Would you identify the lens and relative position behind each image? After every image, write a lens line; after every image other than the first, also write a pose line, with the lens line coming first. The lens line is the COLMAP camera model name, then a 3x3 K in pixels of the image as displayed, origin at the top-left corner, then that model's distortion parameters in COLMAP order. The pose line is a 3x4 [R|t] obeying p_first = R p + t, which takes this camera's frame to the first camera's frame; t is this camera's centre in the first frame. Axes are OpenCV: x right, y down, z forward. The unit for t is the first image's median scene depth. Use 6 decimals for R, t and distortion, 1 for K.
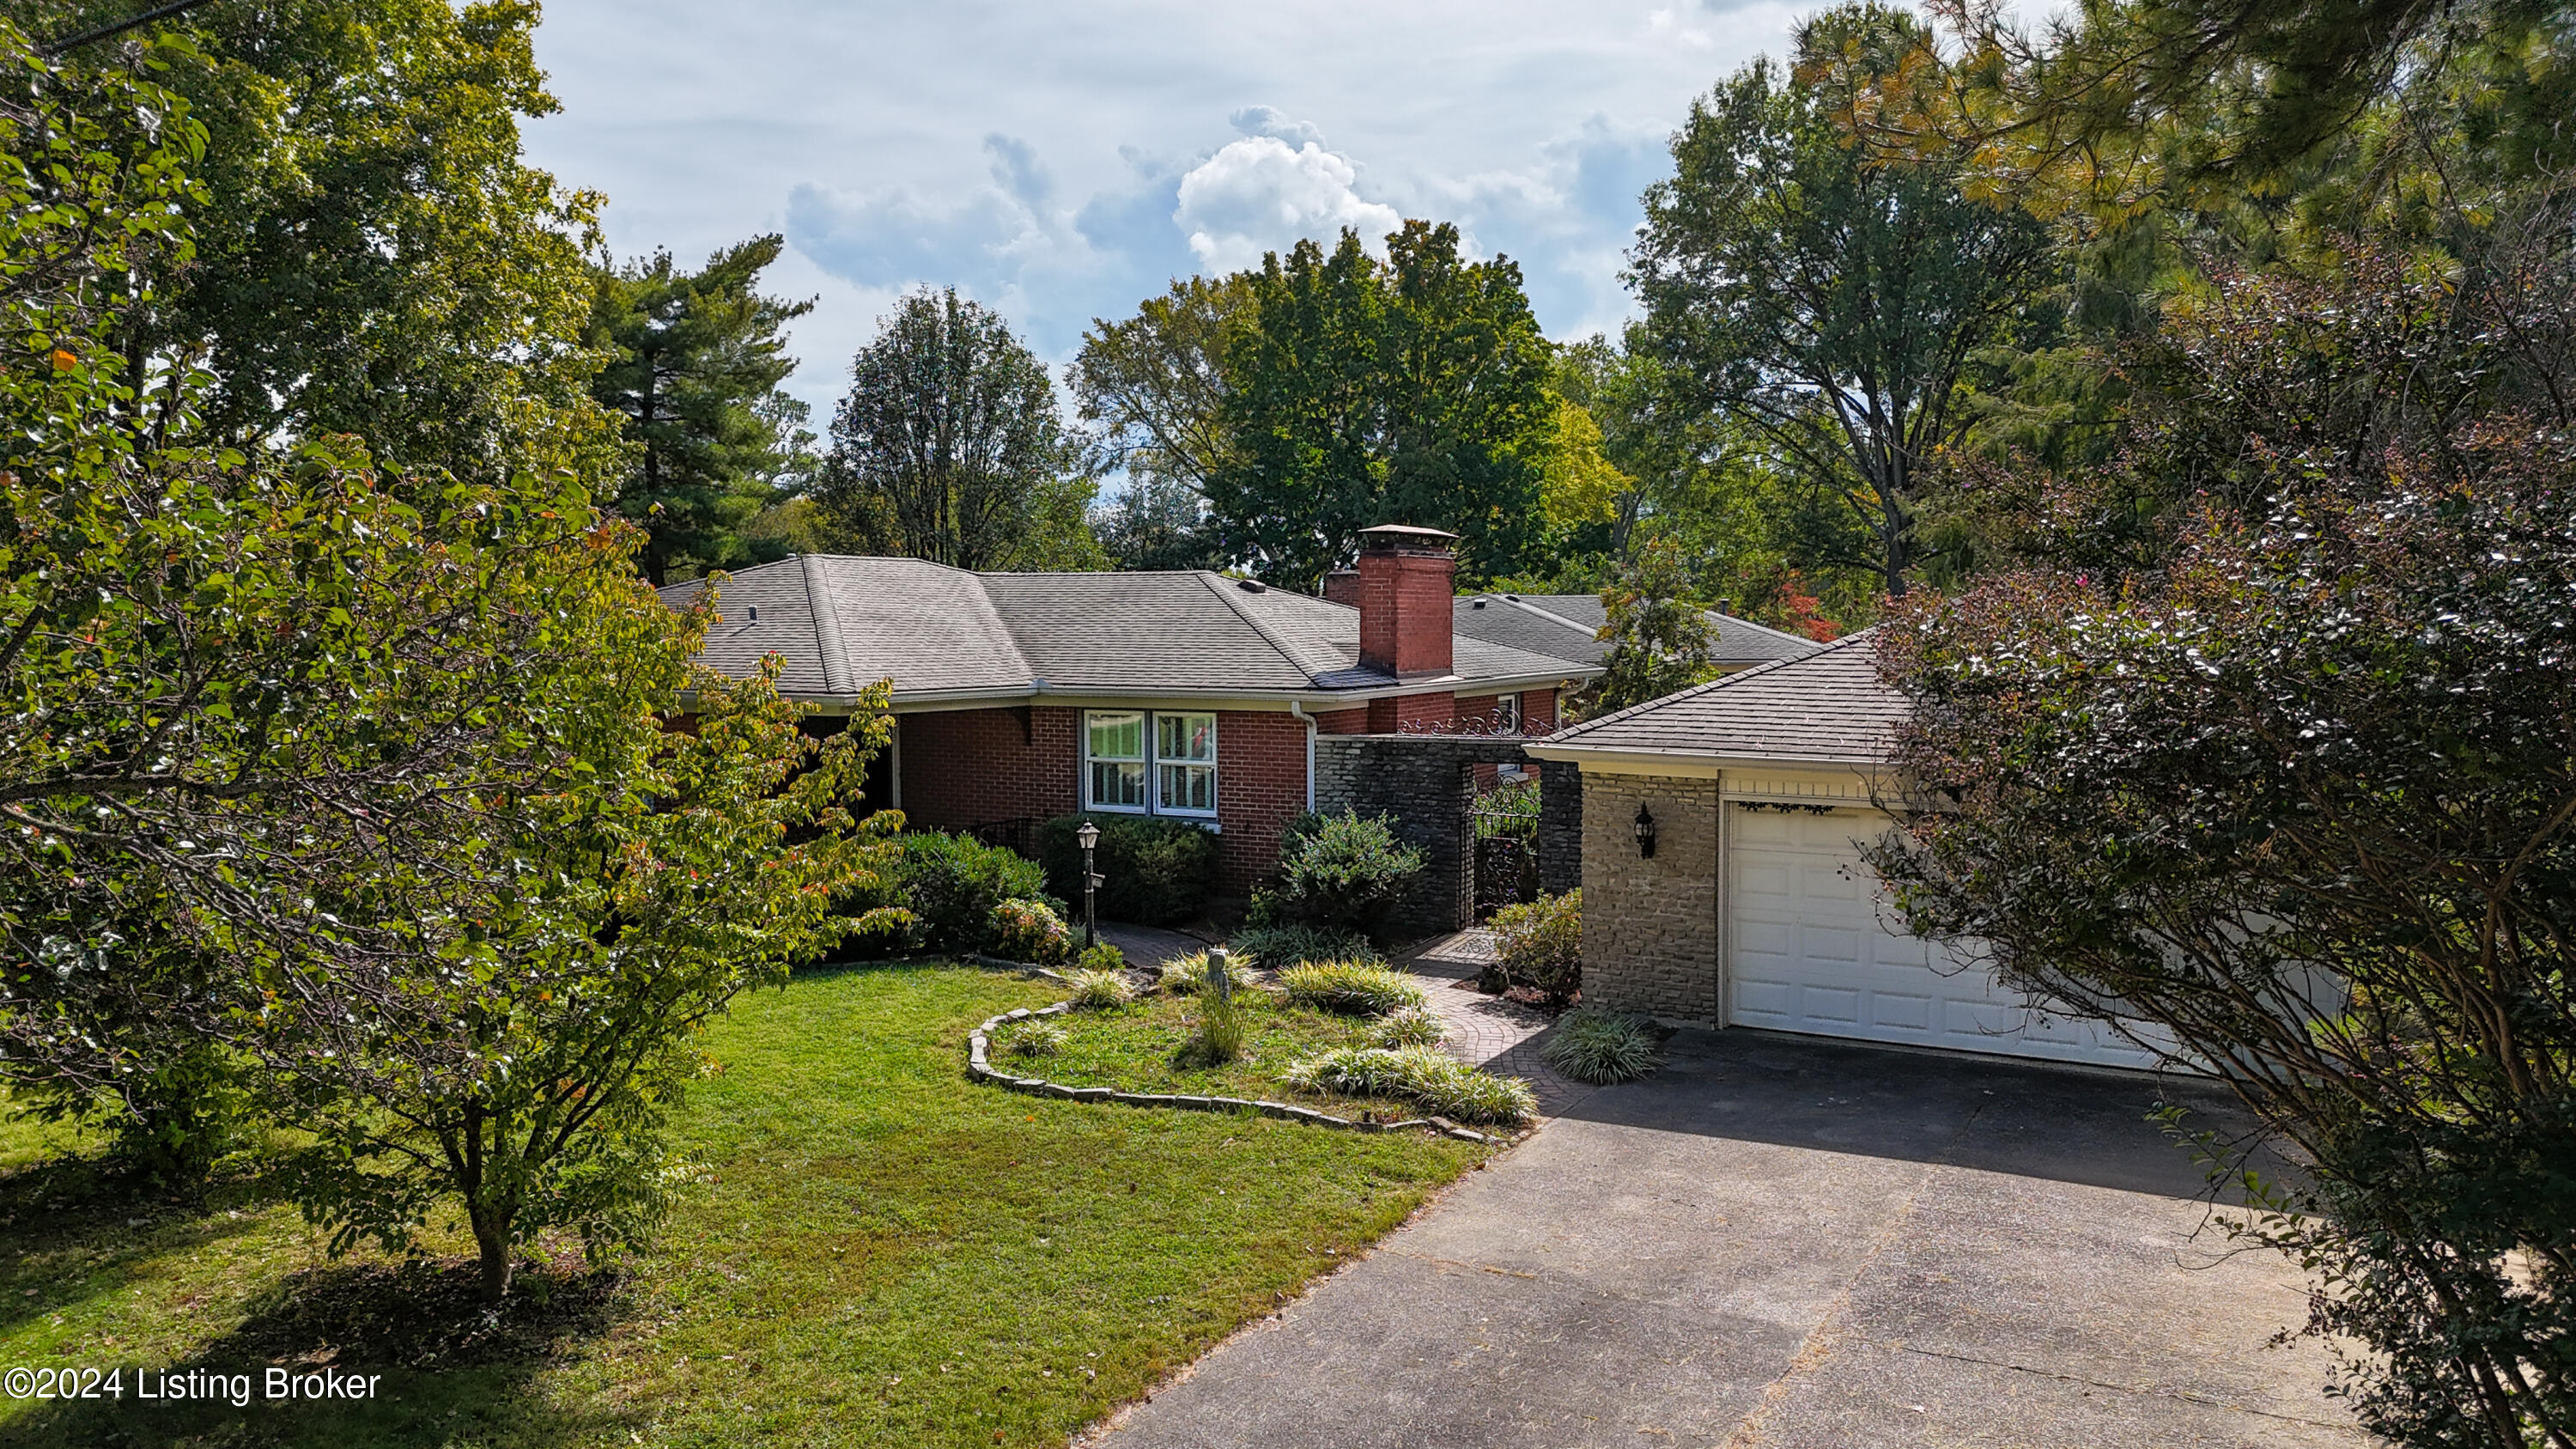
lens RADIAL K [[1755.8, 0, 1288.0], [0, 1755.8, 724.5], [0, 0, 1]] dist [0.204272, 0.000179]
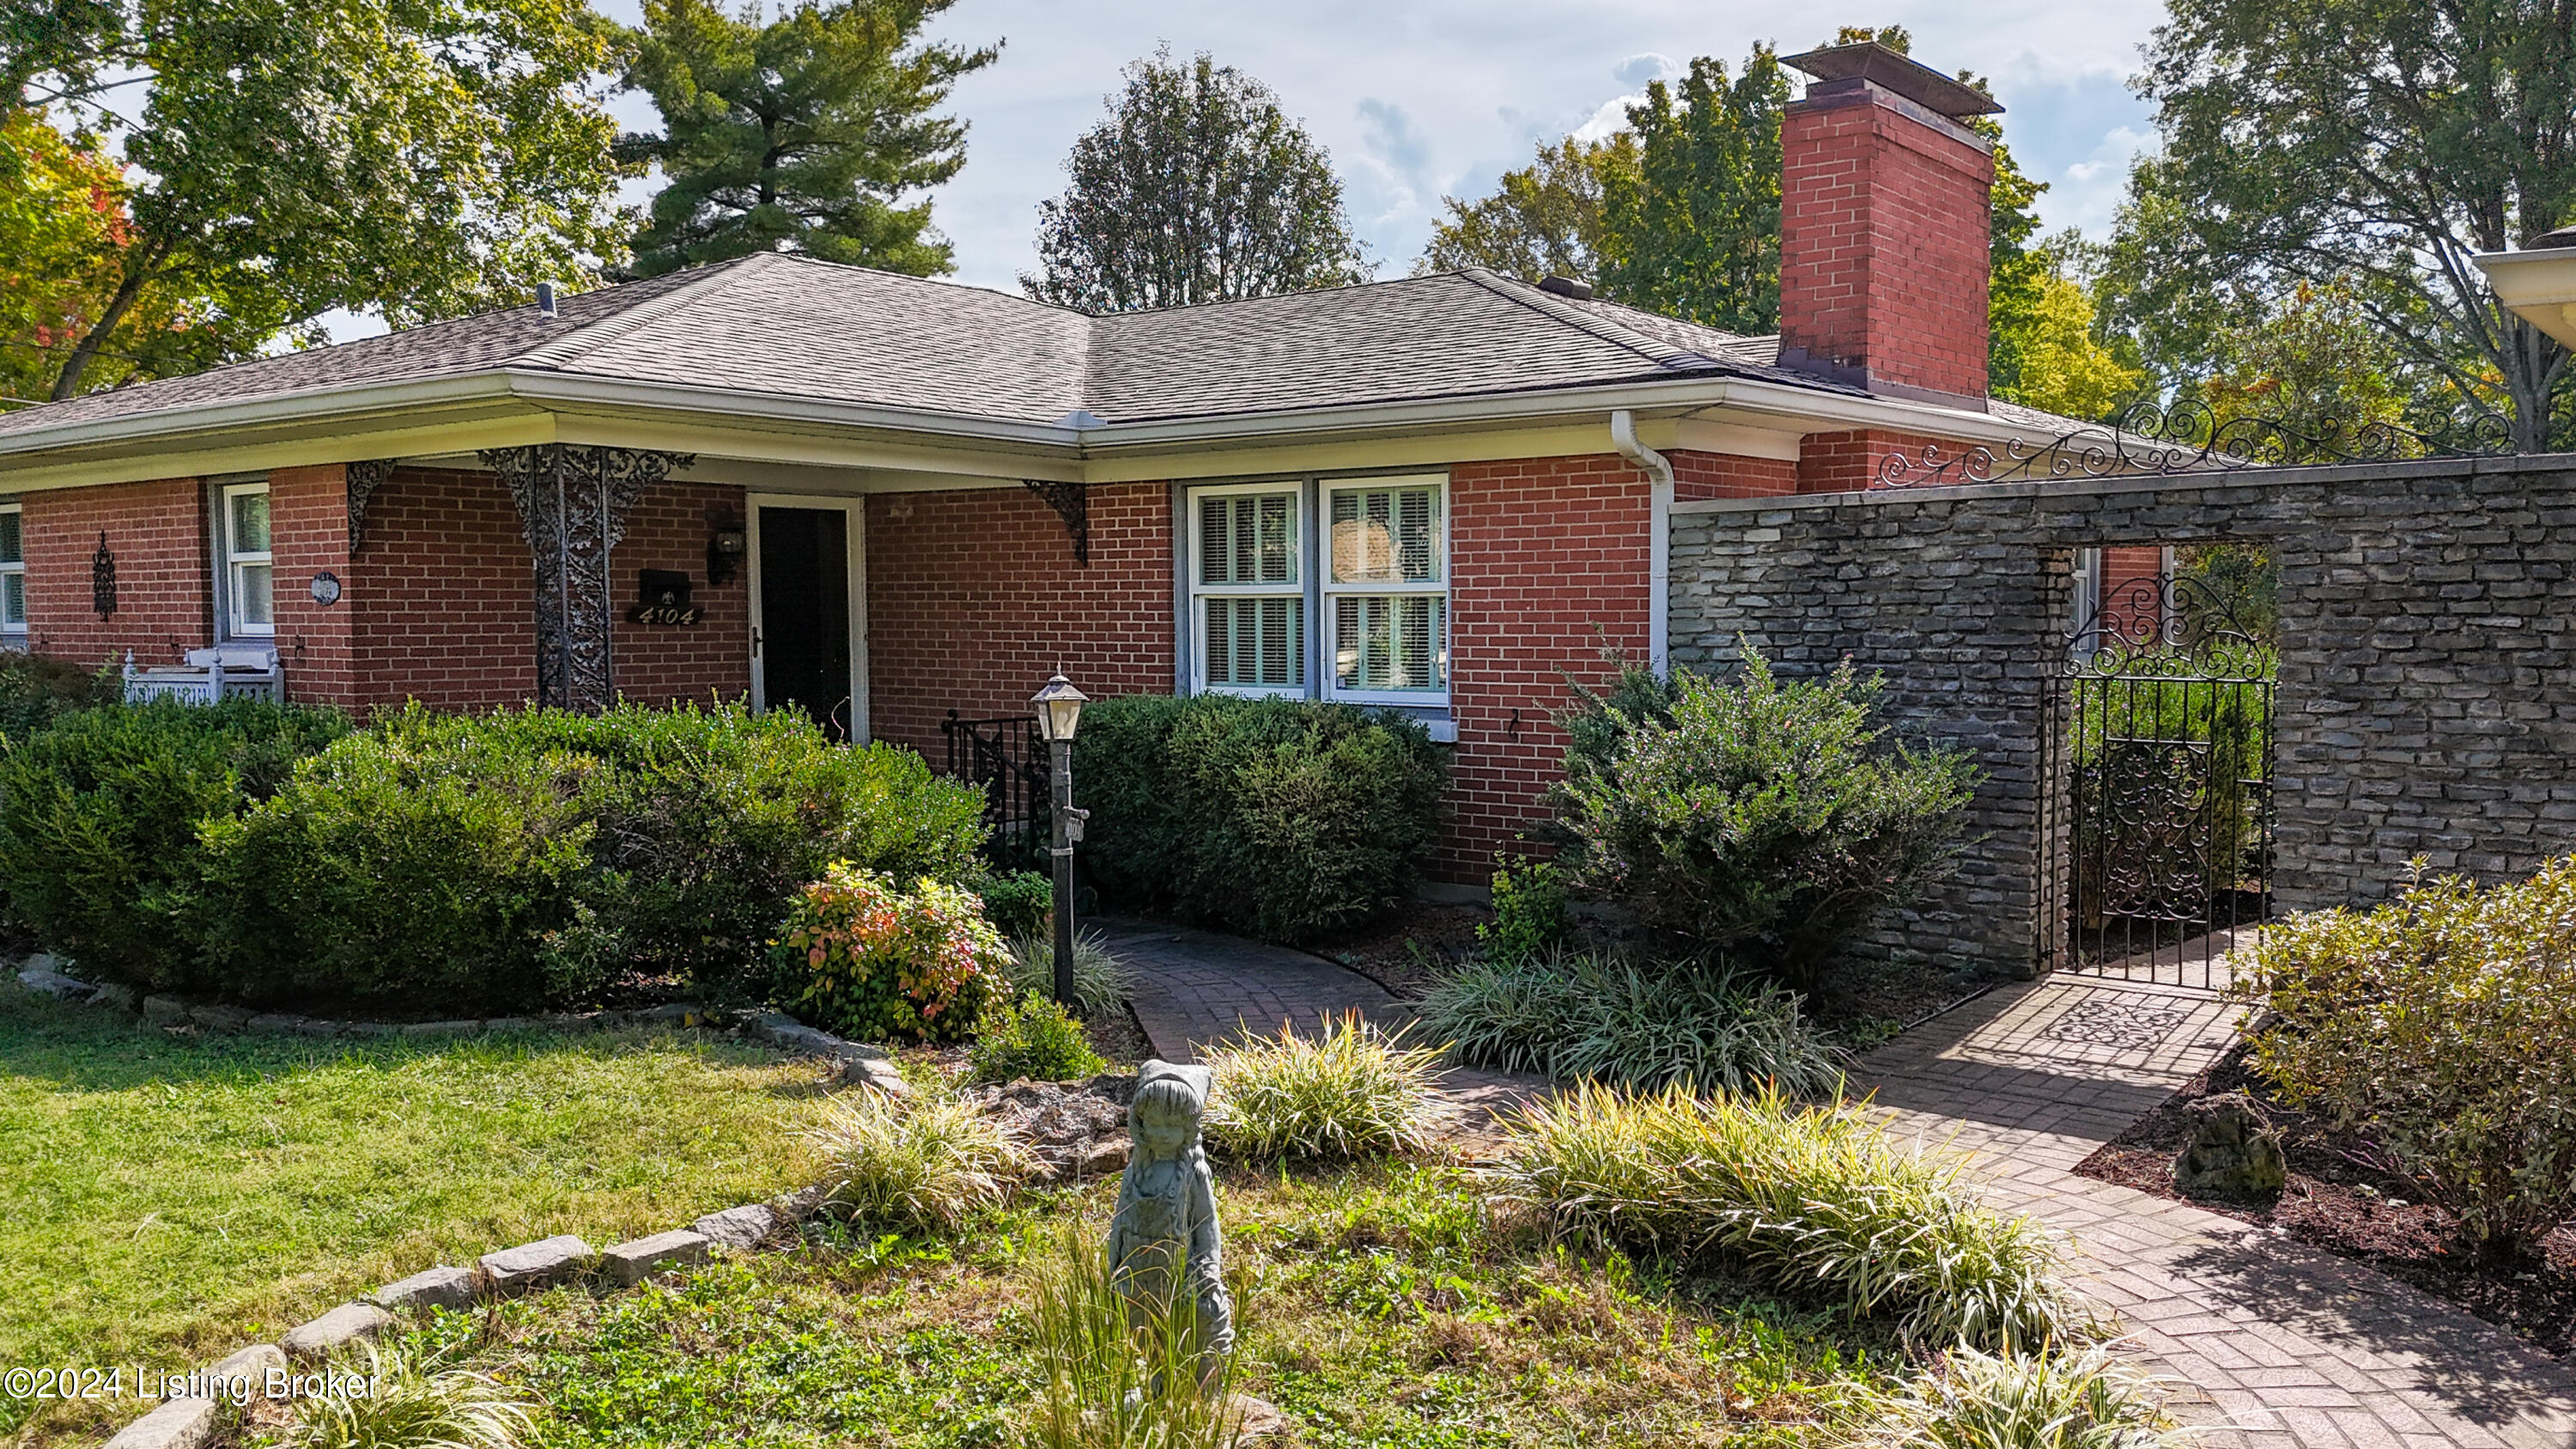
lens RADIAL K [[1888.3, 0, 1414.3], [0, 1888.3, 720.7], [0, 0, 1]] dist [0.064464, -0.000216]
pose [[0.989586, 0.007511, -0.143744, 0.019288], [-0.007715, 0.999970, -0.000859, 0.056492], [0.143733, 0.001959, 0.989615, 0.520369]]
